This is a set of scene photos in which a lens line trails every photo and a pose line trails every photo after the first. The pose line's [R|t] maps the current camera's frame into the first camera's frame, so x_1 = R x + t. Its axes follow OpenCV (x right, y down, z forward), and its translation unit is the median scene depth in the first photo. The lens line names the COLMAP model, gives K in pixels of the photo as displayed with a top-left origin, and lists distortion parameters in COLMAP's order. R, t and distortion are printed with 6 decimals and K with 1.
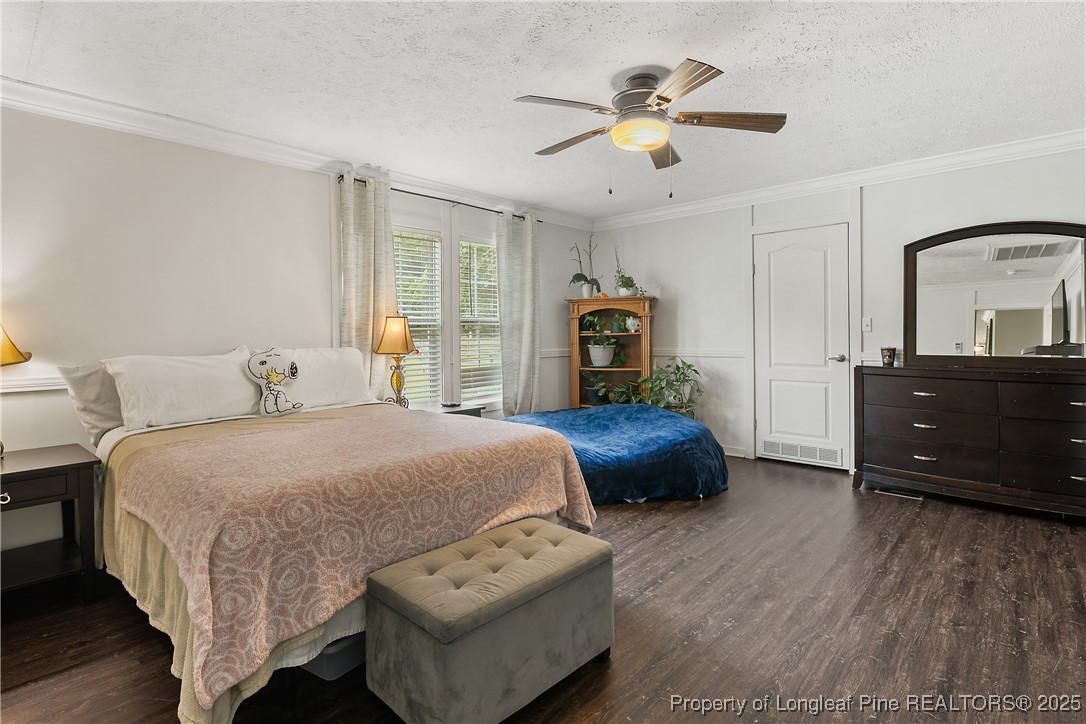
lens RADIAL K [[525.8, 0, 529.2], [0, 525.8, 330.7], [0, 0, 1]] dist [0.000354, -0.000462]
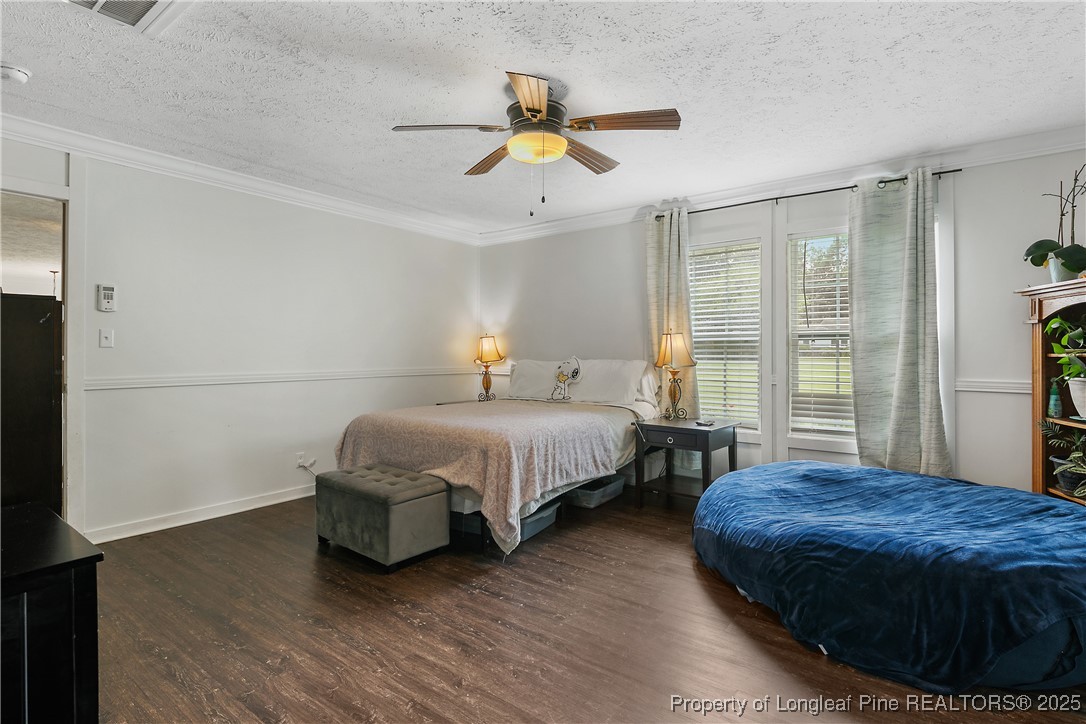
lens RADIAL K [[530.5, 0, 541.5], [0, 530.5, 339.1], [0, 0, 1]] dist [0.002998, -0.000002]
pose [[0.111703, -0.008589, -0.993704, 0.724914], [-0.000020, 0.999963, -0.008646, -0.005229], [0.993742, 0.000986, 0.111699, 0.549317]]
